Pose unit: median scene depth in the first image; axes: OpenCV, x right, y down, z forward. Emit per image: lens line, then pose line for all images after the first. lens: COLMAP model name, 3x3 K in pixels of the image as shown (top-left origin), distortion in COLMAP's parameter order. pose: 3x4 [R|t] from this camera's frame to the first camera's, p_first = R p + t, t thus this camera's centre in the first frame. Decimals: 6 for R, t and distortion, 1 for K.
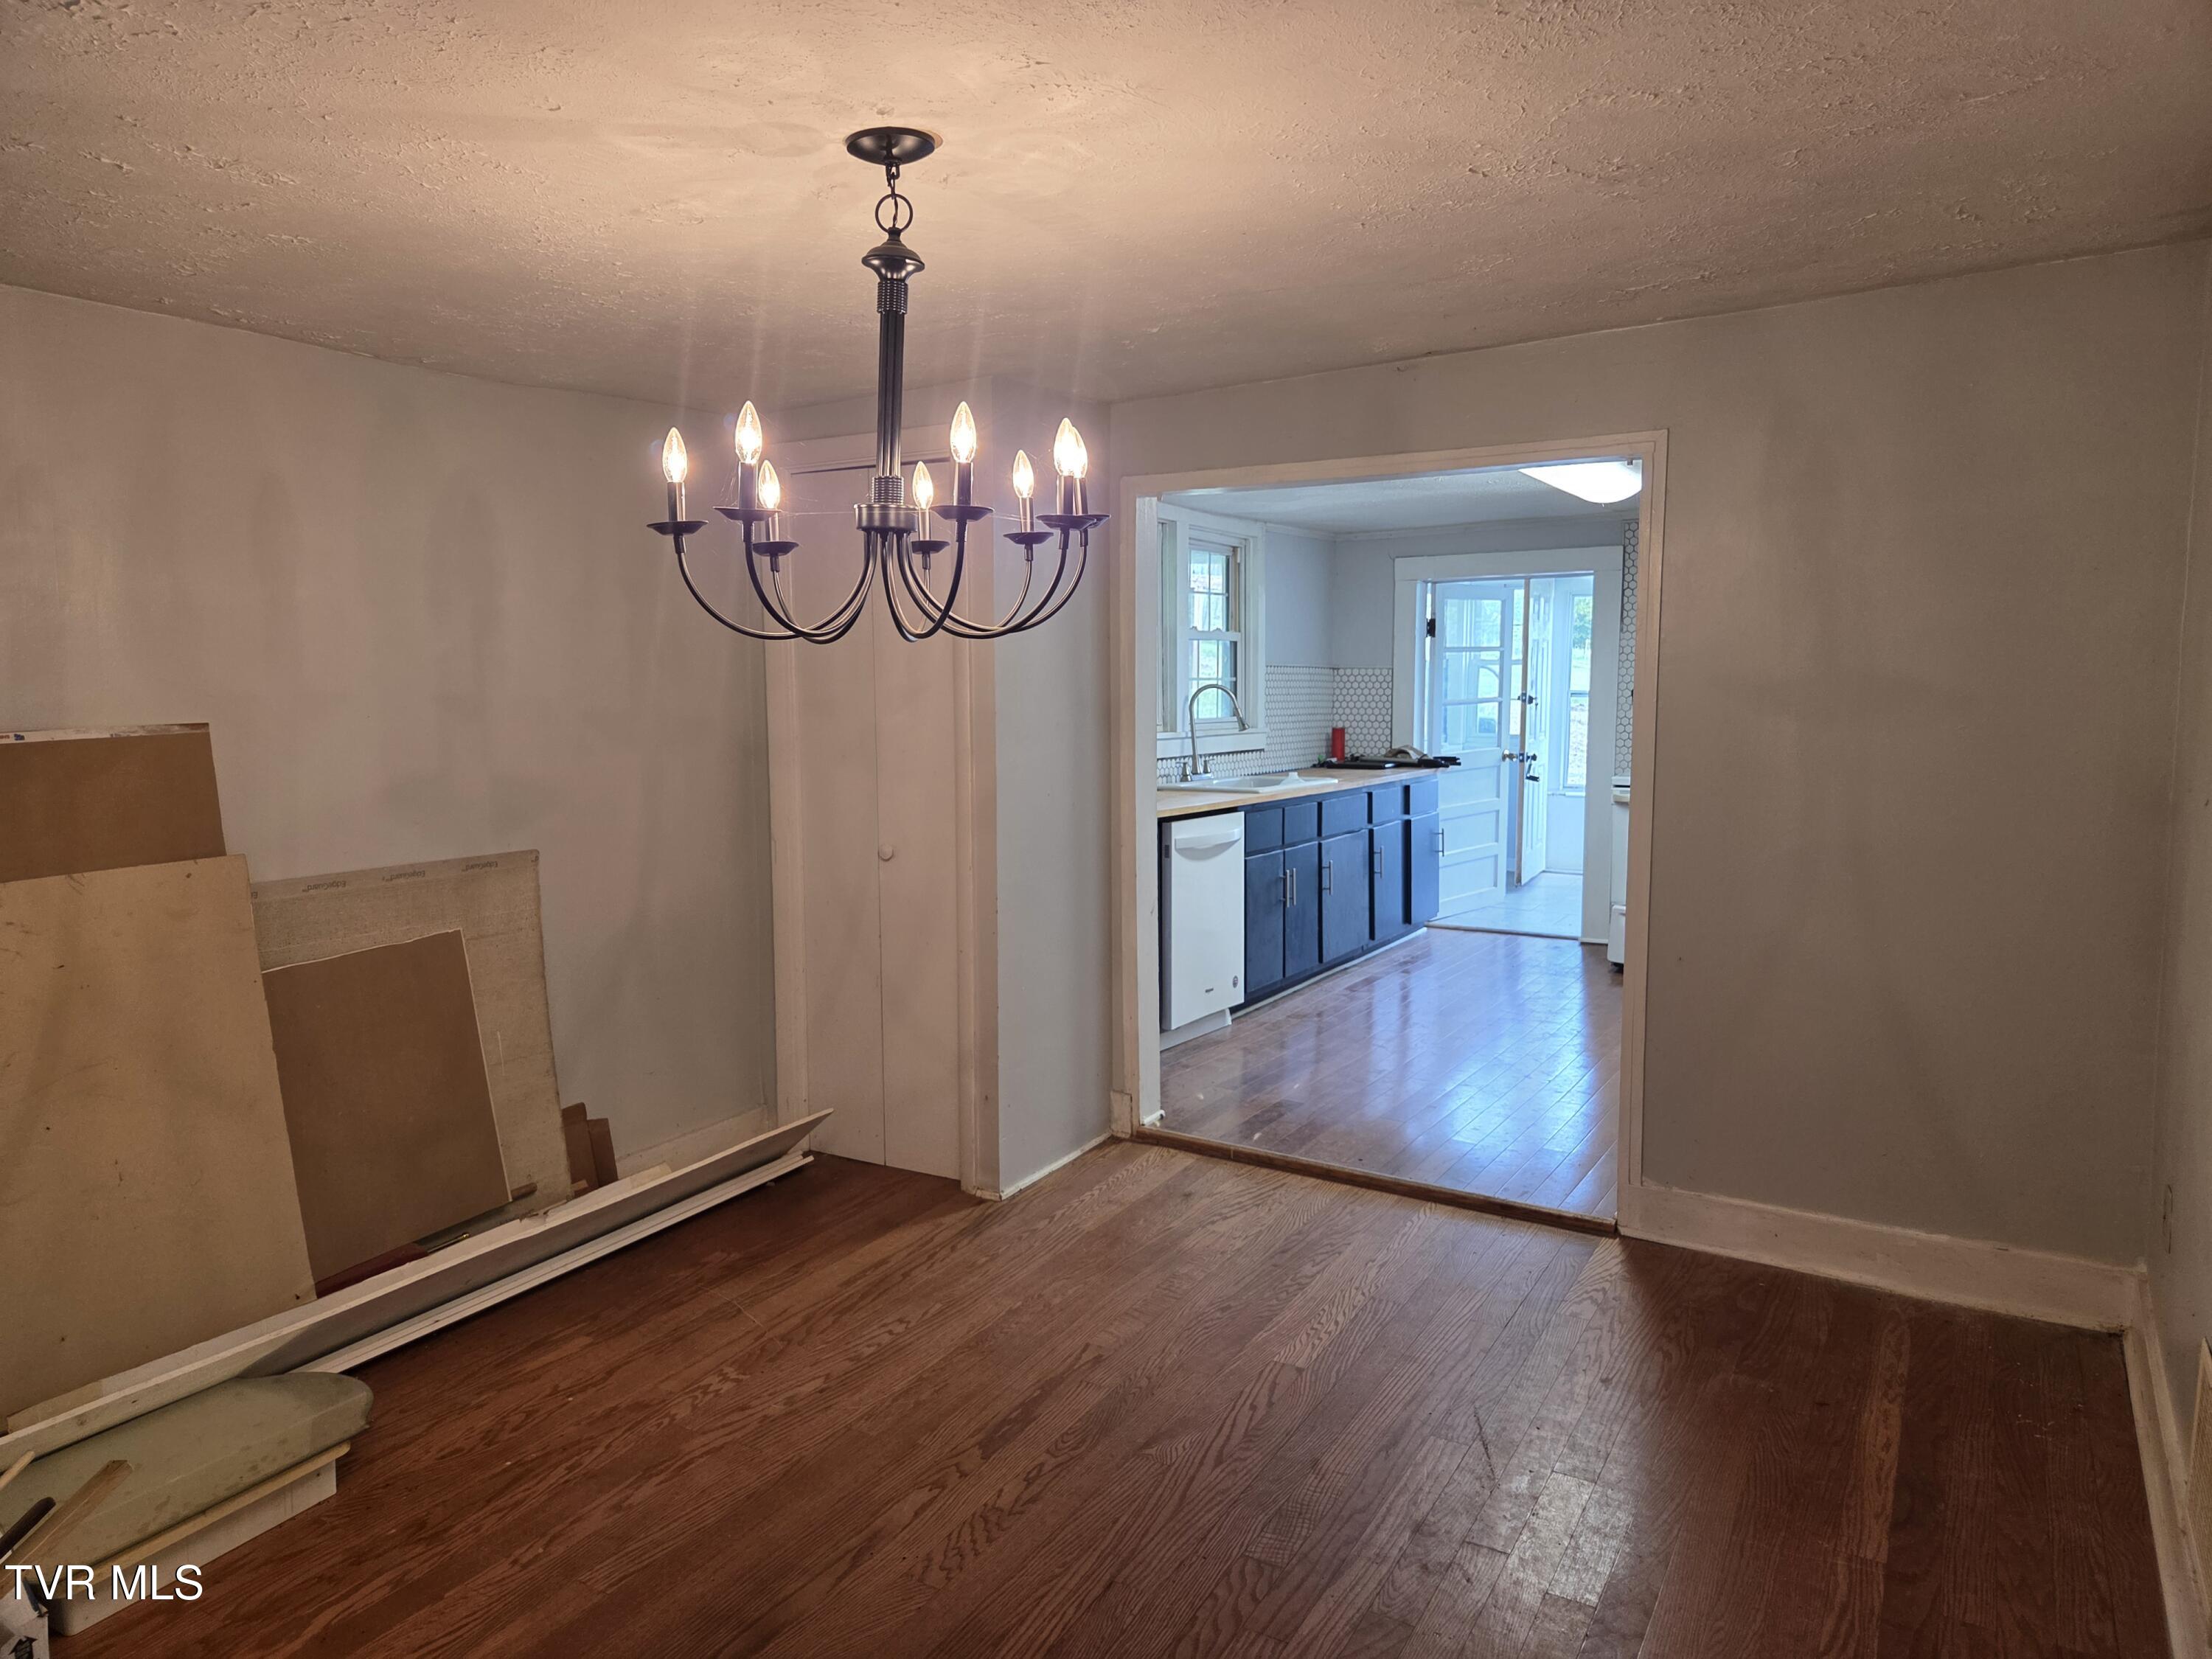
lens RADIAL K [[1481.8, 0, 1107.6], [0, 1481.8, 822.8], [0, 0, 1]] dist [0.052734, -0.038639]
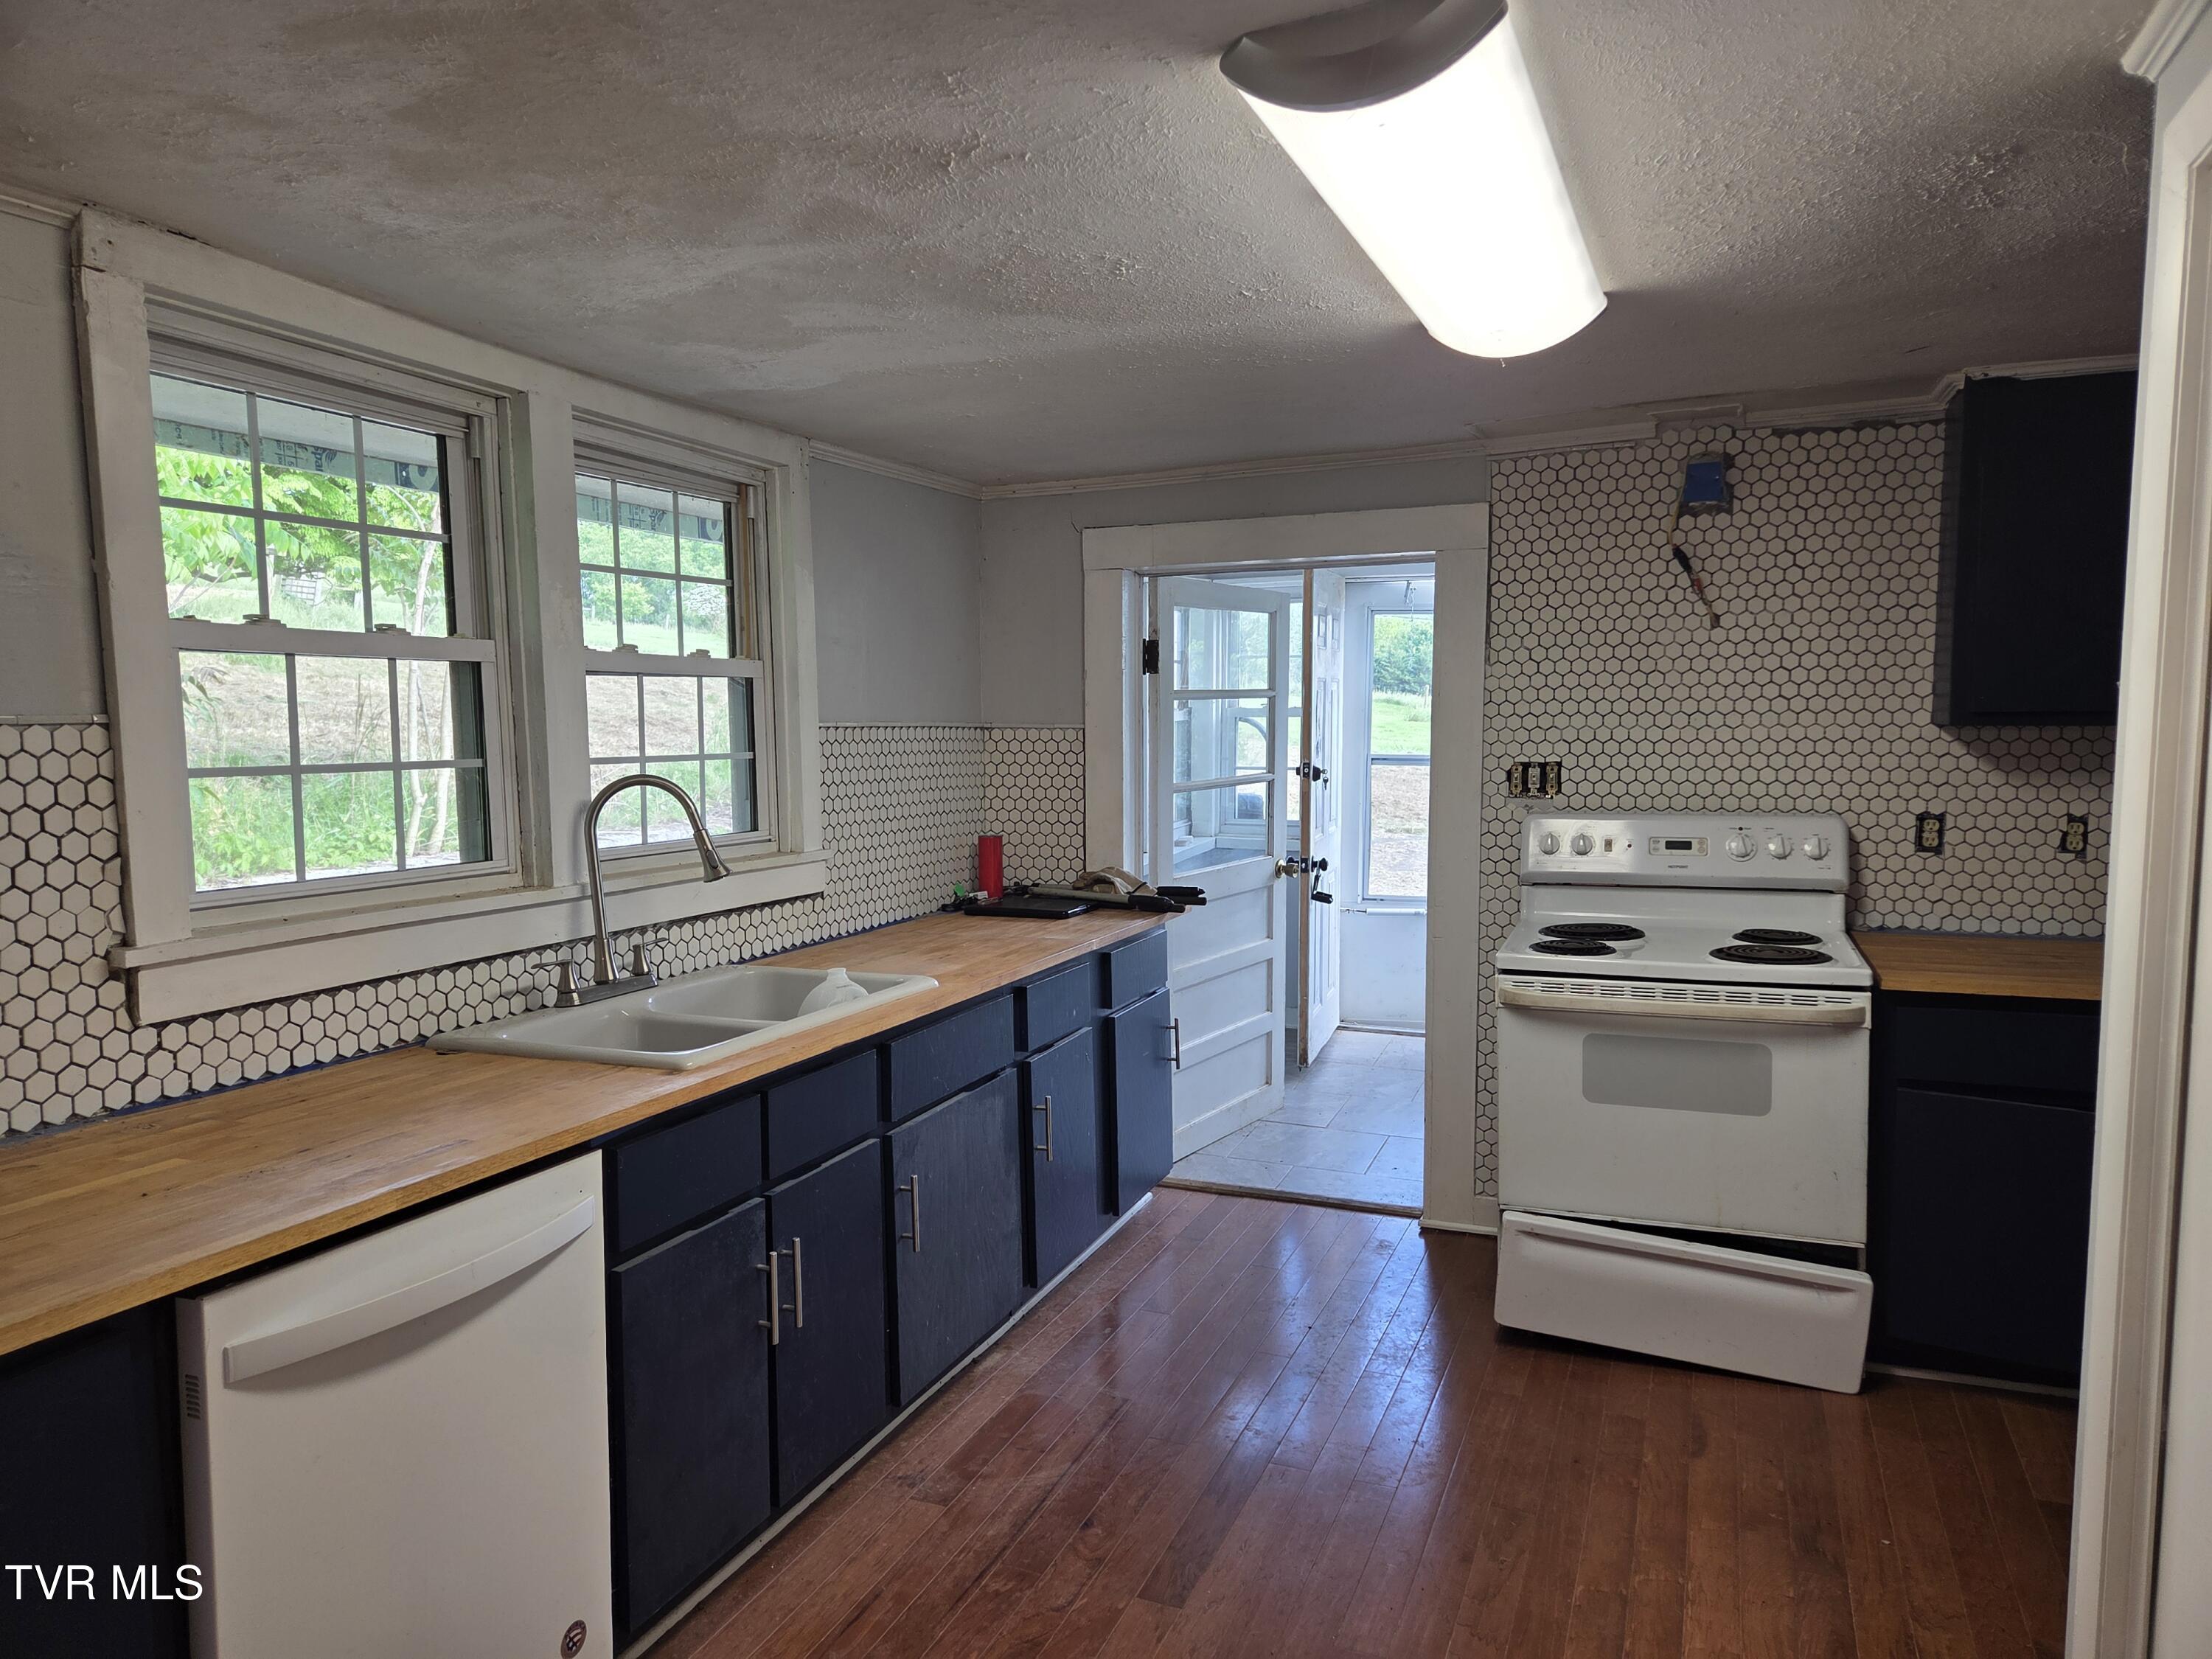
lens RADIAL K [[1481.8, 0, 1100.7], [0, 1481.8, 837.7], [0, 0, 1]] dist [0.052734, -0.038639]
pose [[0.989004, -0.014563, 0.147167, 0.114858], [0.017003, 0.999738, -0.015336, -0.053980], [-0.146905, 0.017669, 0.988993, 0.446361]]
